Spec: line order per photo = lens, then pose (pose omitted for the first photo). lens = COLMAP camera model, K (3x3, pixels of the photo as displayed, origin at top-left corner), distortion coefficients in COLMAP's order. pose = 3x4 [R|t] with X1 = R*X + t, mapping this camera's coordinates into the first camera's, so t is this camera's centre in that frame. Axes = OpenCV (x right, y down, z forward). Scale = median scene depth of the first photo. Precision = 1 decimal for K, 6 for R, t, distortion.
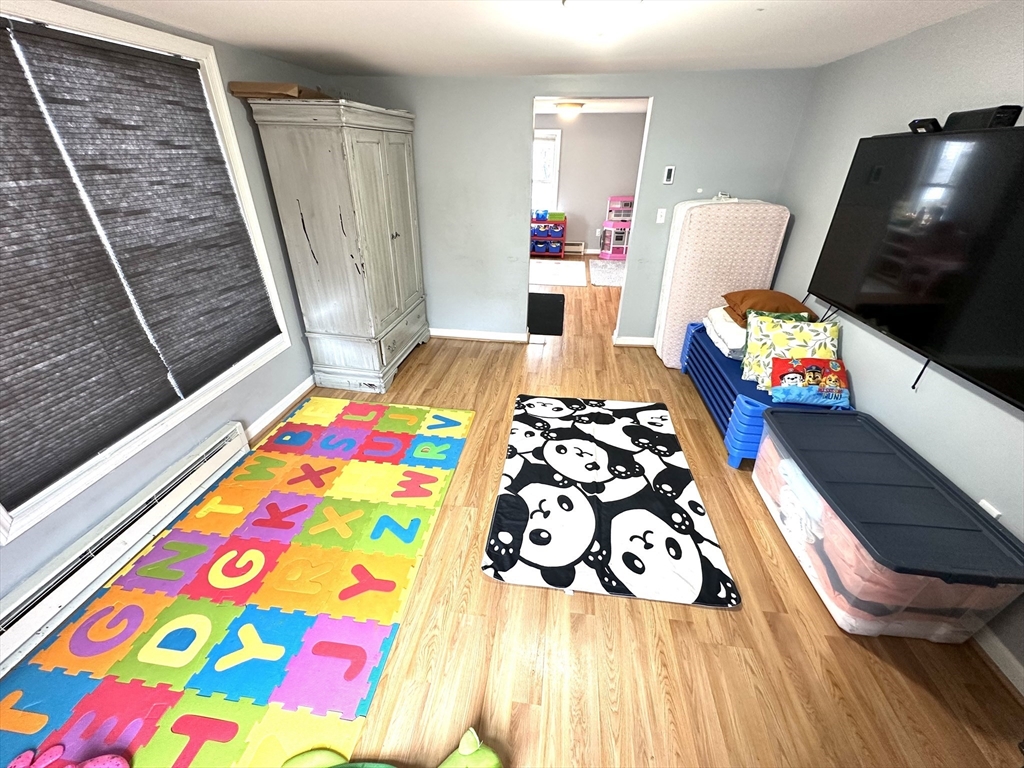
lens RADIAL K [[407.6, 0, 512.0], [0, 407.6, 384.0], [0, 0, 1]] dist [-0.002184, 0.000252]
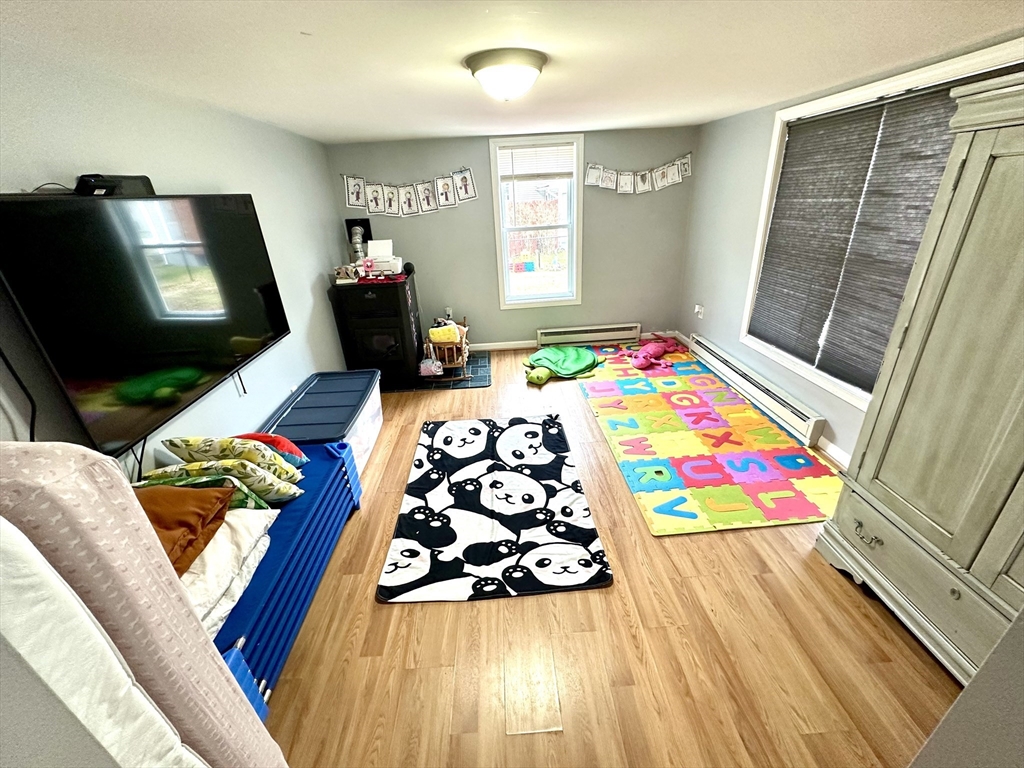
lens RADIAL K [[409.9, 0, 510.5], [0, 409.9, 381.6], [0, 0, 1]] dist [-0.001198, 0.000235]
pose [[-0.984139, 0.111573, -0.137919, 0.285199], [-0.045187, 0.594146, 0.803087, -0.829958], [0.171546, 0.796581, -0.579681, 1.445581]]
